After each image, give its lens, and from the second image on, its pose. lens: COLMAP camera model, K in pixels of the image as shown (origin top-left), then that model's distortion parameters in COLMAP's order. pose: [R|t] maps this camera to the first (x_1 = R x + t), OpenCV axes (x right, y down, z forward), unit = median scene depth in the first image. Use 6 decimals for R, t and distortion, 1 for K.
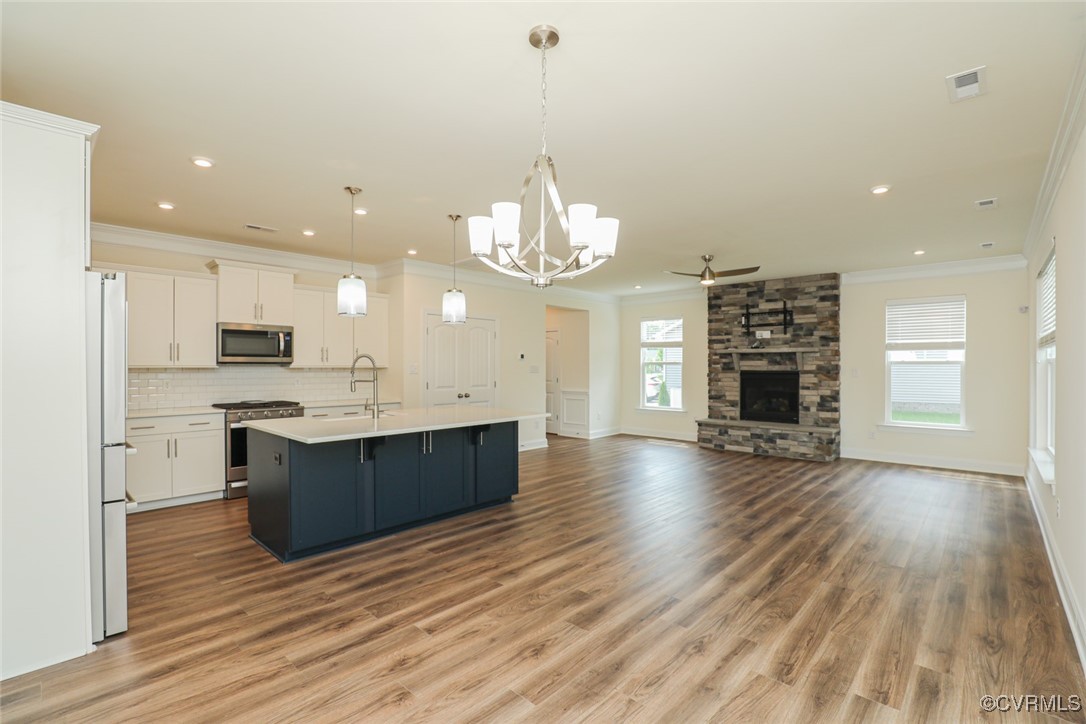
lens RADIAL K [[493.6, 0, 542.5], [0, 493.6, 359.3], [0, 0, 1]] dist [-0.029302, 0.002696]
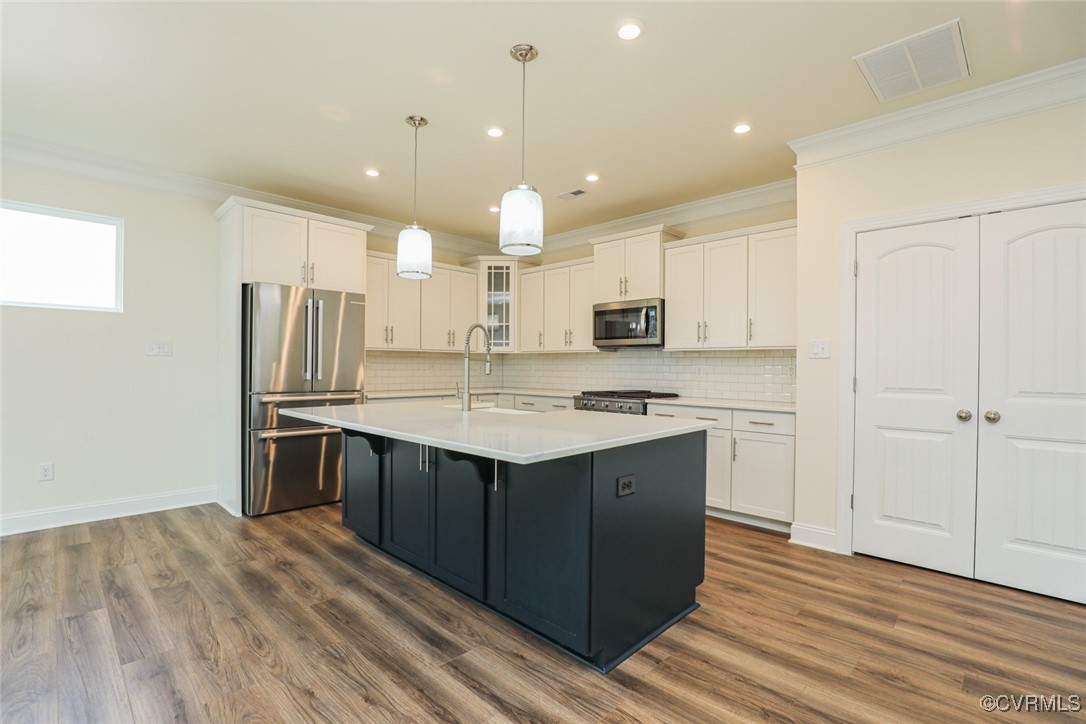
lens RADIAL K [[493.6, 0, 542.5], [0, 493.6, 373.0], [0, 0, 1]] dist [-0.029302, 0.002696]
pose [[-0.020406, 0.010535, -0.999736, 0.216294], [0.004907, 0.999933, 0.010437, 0.033291], [0.999780, -0.004693, -0.020456, 0.645474]]
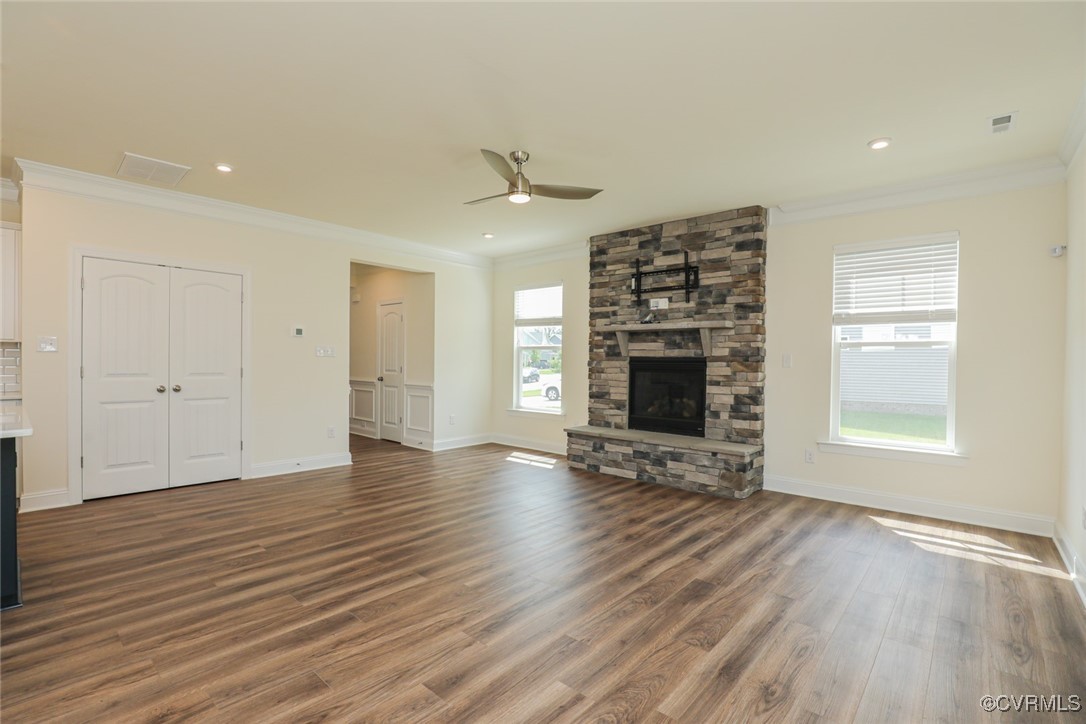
lens RADIAL K [[493.6, 0, 538.4], [0, 493.6, 358.9], [0, 0, 1]] dist [-0.029302, 0.002696]
pose [[0.999842, 0.010496, 0.014353, 0.299161], [-0.010632, 0.999899, 0.009417, 0.022903], [-0.014252, -0.009568, 0.999853, 0.351416]]
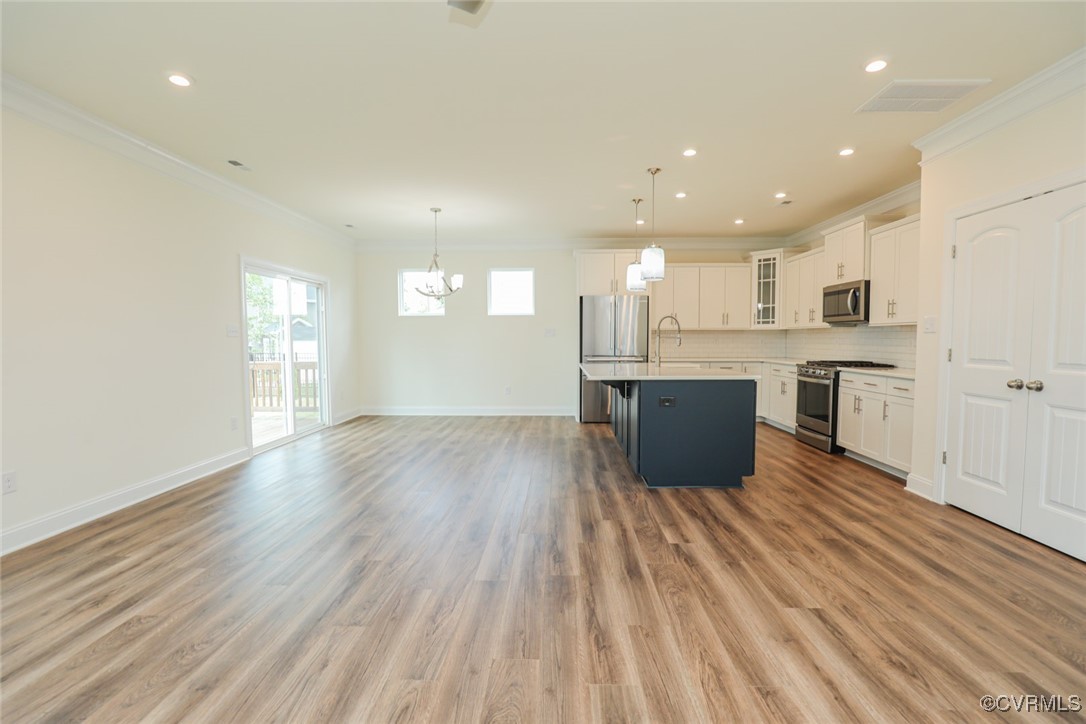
lens RADIAL K [[493.6, 0, 543.4], [0, 493.6, 367.0], [0, 0, 1]] dist [-0.029302, 0.002696]
pose [[-0.750099, 0.039819, -0.660126, 0.403218], [0.011499, 0.998820, 0.047184, 0.033041], [0.661226, 0.027802, -0.749671, 1.000101]]
